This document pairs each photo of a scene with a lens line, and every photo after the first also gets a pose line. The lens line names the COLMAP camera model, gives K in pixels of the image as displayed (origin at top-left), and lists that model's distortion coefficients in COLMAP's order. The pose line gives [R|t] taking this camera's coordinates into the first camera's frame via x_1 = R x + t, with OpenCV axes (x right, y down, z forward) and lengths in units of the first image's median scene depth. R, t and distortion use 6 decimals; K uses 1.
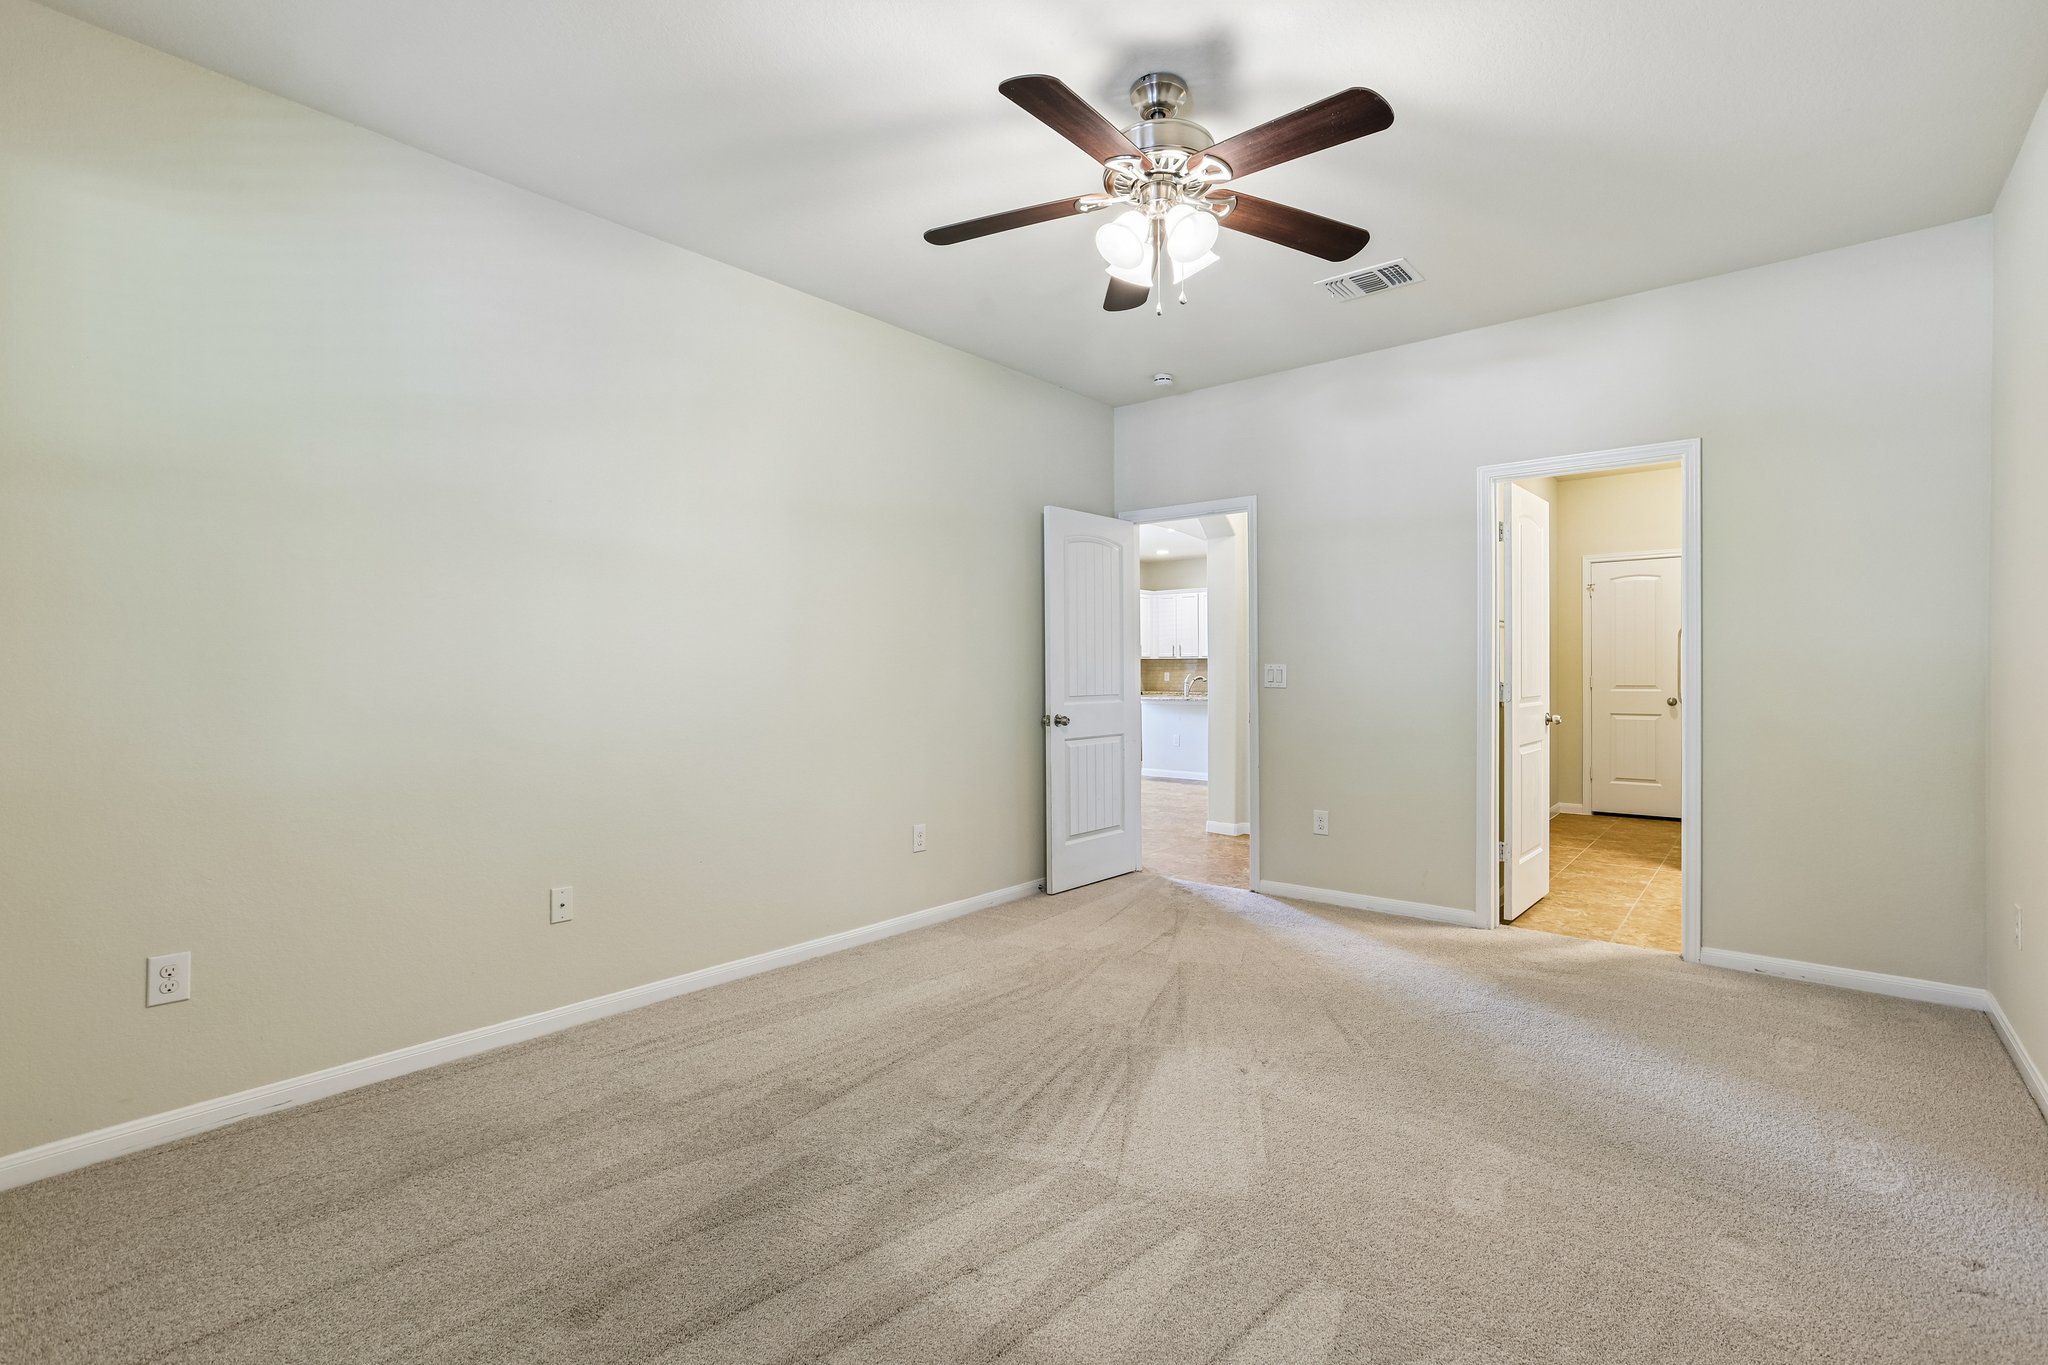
lens RADIAL K [[915.1, 0, 1019.6], [0, 915.1, 674.0], [0, 0, 1]] dist [-0.030892, 0.013961]
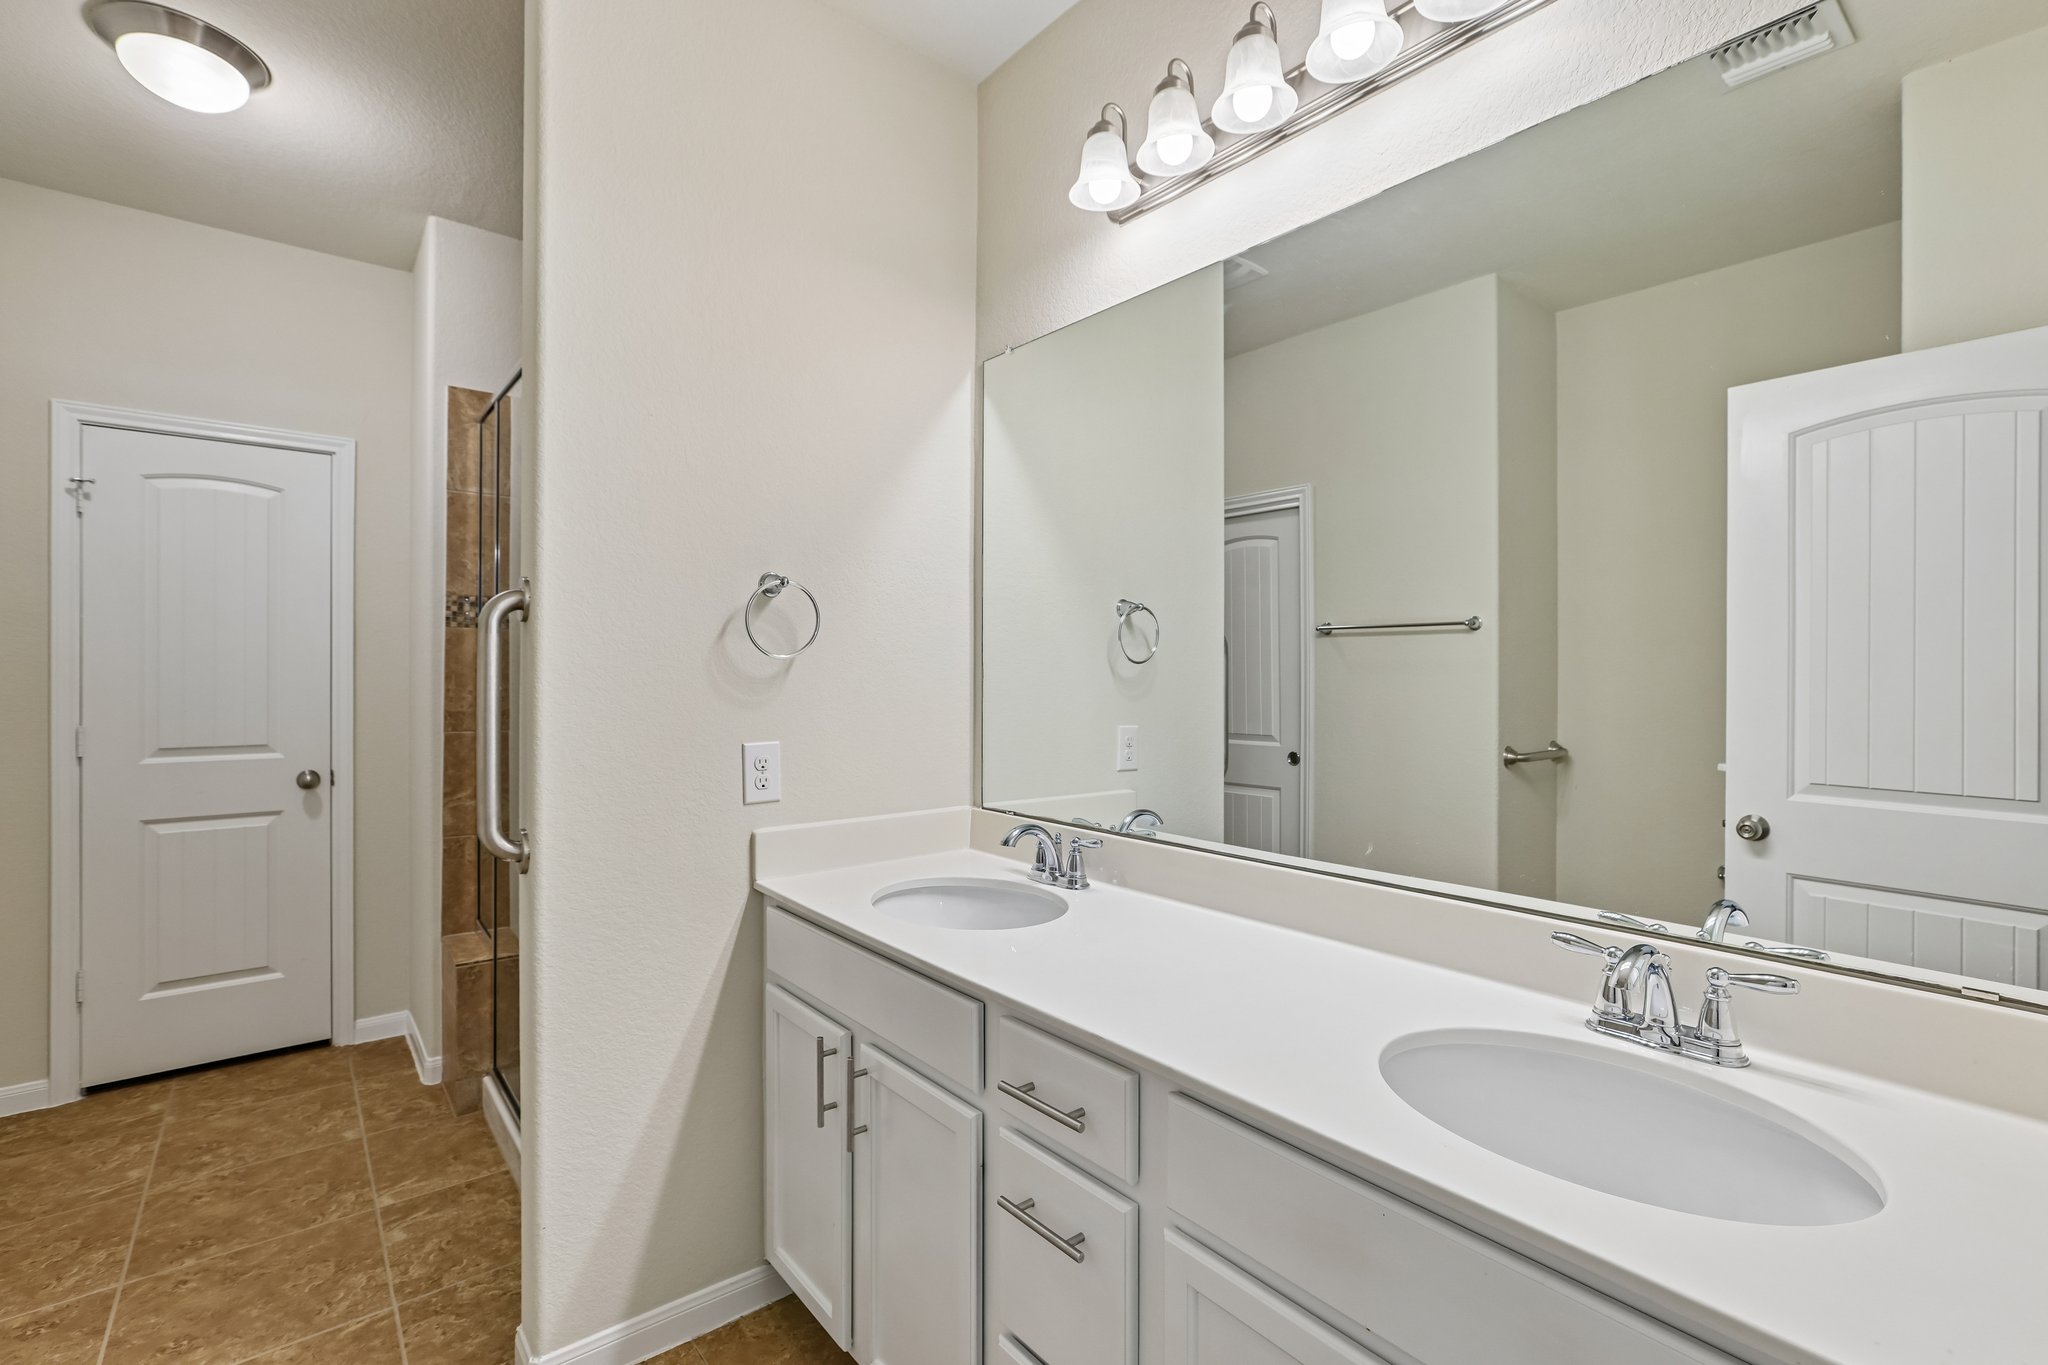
lens RADIAL K [[915.1, 0, 1026.9], [0, 915.1, 674.5], [0, 0, 1]] dist [-0.030892, 0.013961]
pose [[0.177978, 0.001637, 0.984033, 0.649185], [-0.003797, 0.999992, -0.000977, -0.039068], [-0.984027, -0.003563, 0.177983, 1.063221]]
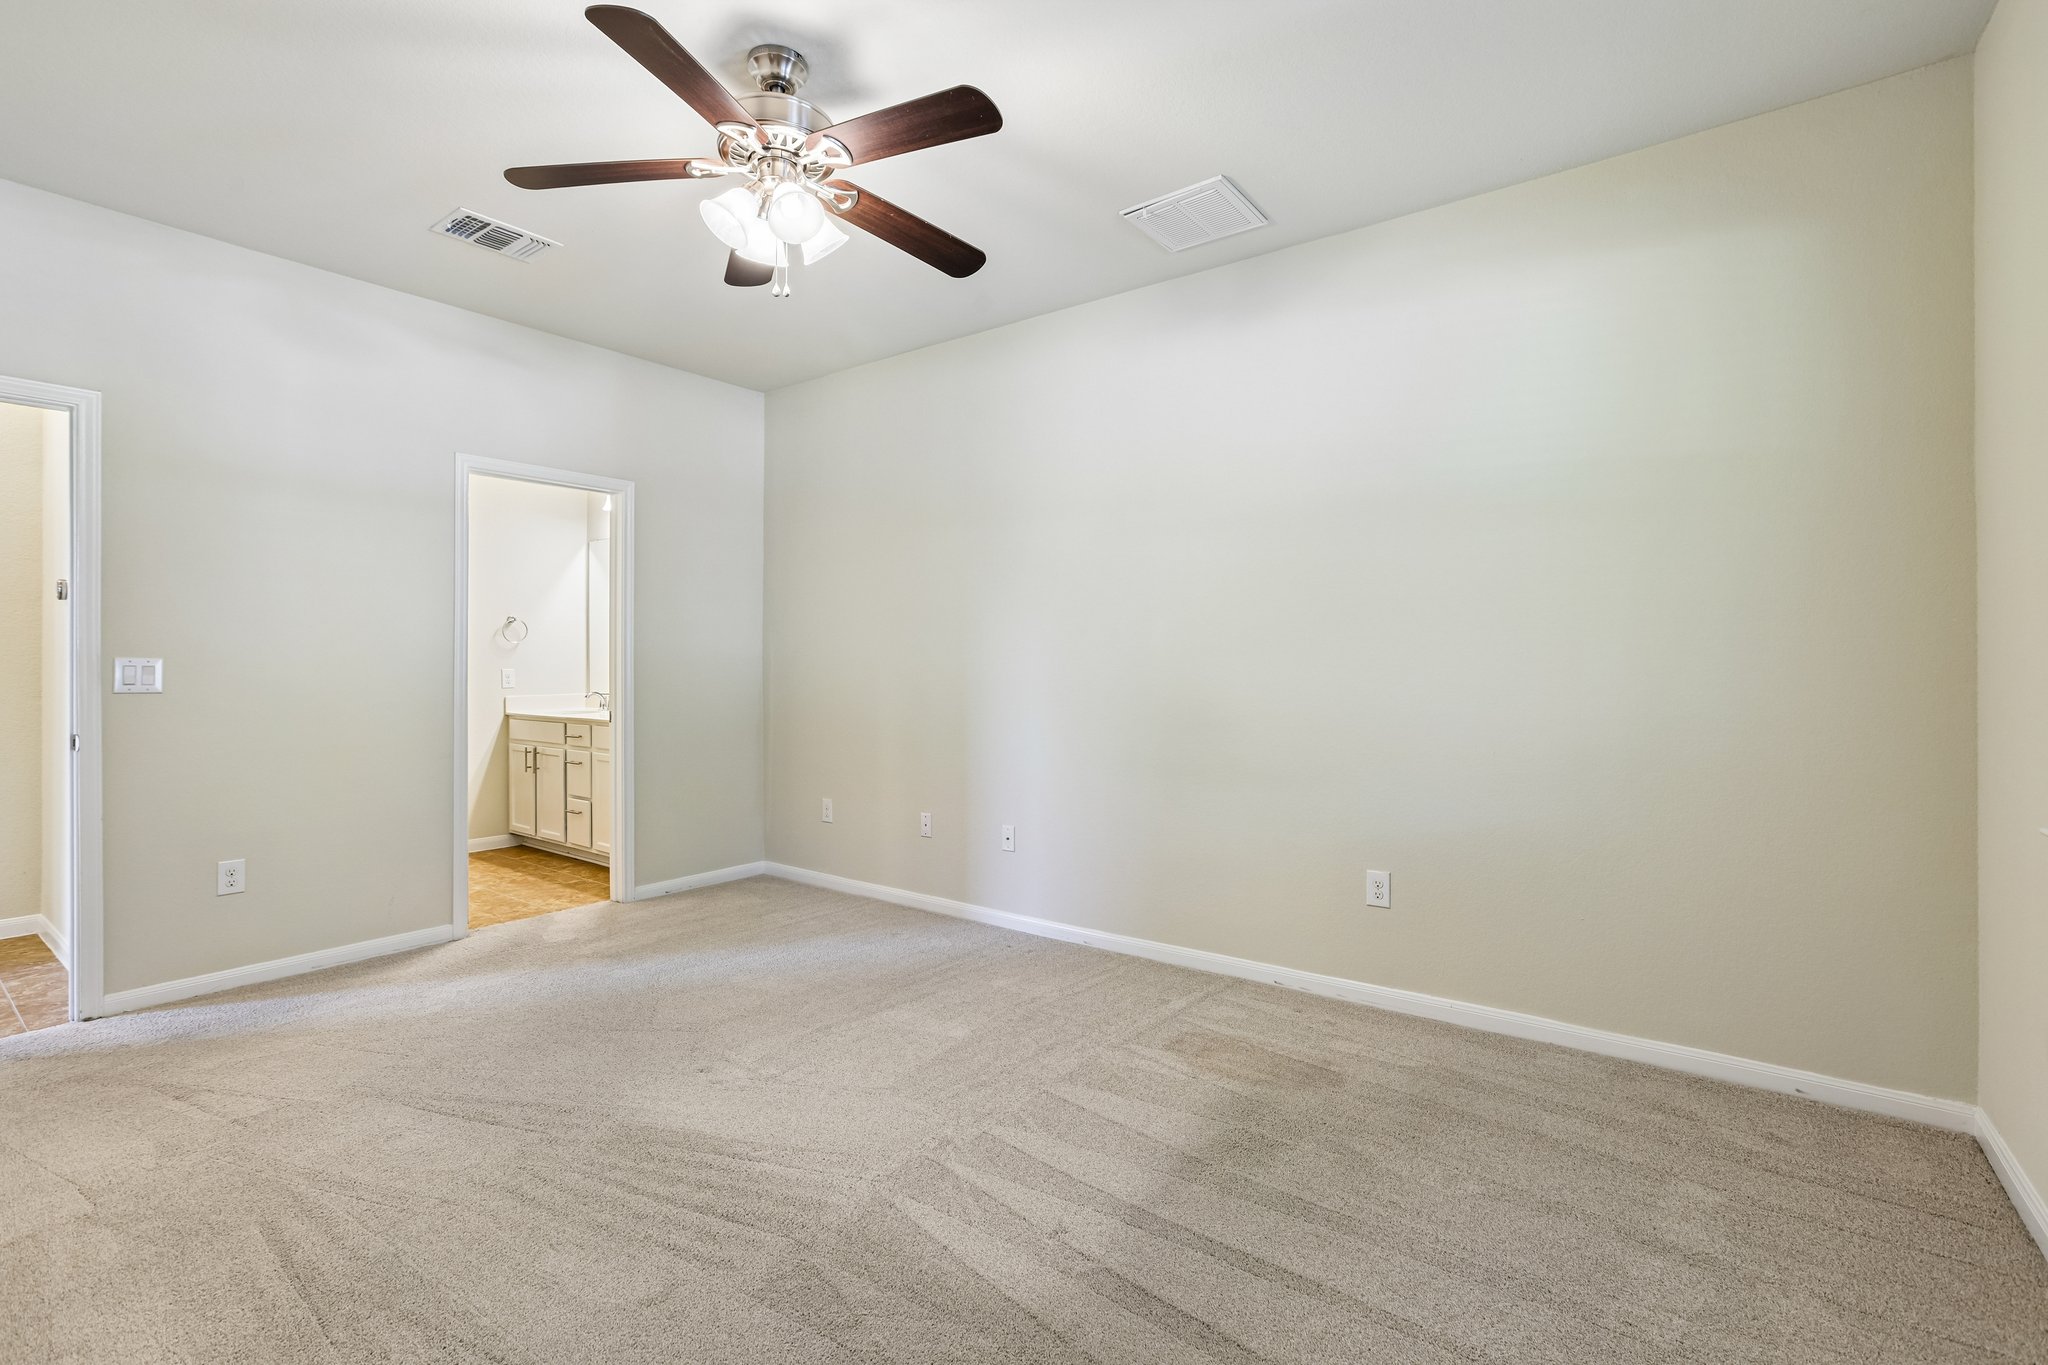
lens RADIAL K [[915.1, 0, 1021.8], [0, 915.1, 666.9], [0, 0, 1]] dist [-0.030892, 0.013961]
pose [[-0.052321, 0.001620, 0.998629, -0.498493], [0.001634, 0.999997, -0.001536, -0.002449], [-0.998629, 0.001552, -0.052324, 0.489493]]
